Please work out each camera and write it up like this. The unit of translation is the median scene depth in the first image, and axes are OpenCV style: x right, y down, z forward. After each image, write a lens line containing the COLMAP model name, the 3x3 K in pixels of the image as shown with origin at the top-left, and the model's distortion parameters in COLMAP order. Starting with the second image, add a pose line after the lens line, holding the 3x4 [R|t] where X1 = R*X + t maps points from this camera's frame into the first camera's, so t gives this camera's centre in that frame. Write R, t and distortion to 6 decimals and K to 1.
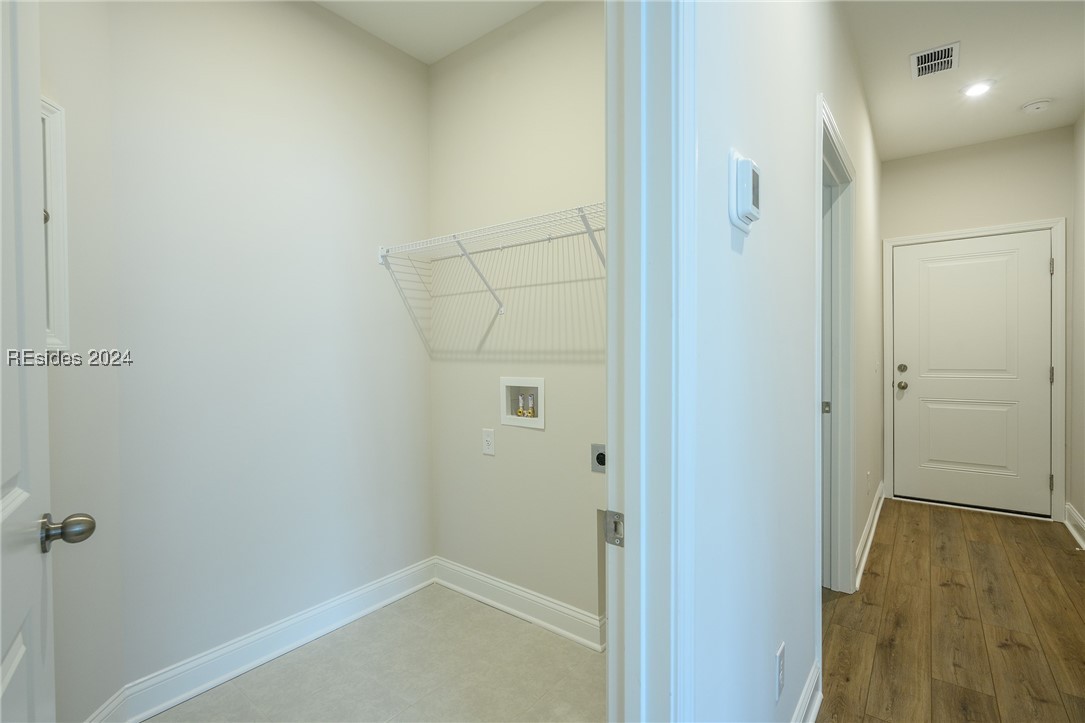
lens RADIAL K [[509.0, 0, 542.5], [0, 509.0, 361.5], [0, 0, 1]] dist [0.000207, 0.000332]
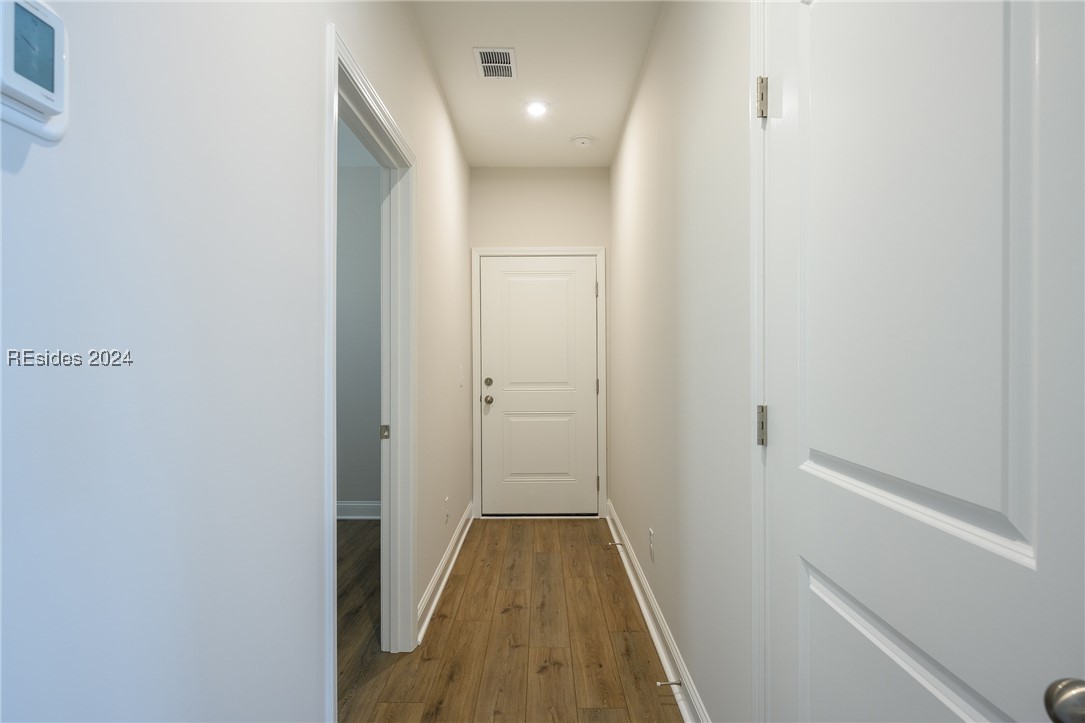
lens RADIAL K [[599.9, 0, 542.5], [0, 599.9, 361.5], [0, 0, 1]] dist [0.000588, -0.000536]
pose [[0.784684, 0.007555, 0.619850, 0.136891], [0.006664, 0.999765, -0.020622, -0.002453], [-0.619861, 0.020313, 0.784449, 0.065606]]
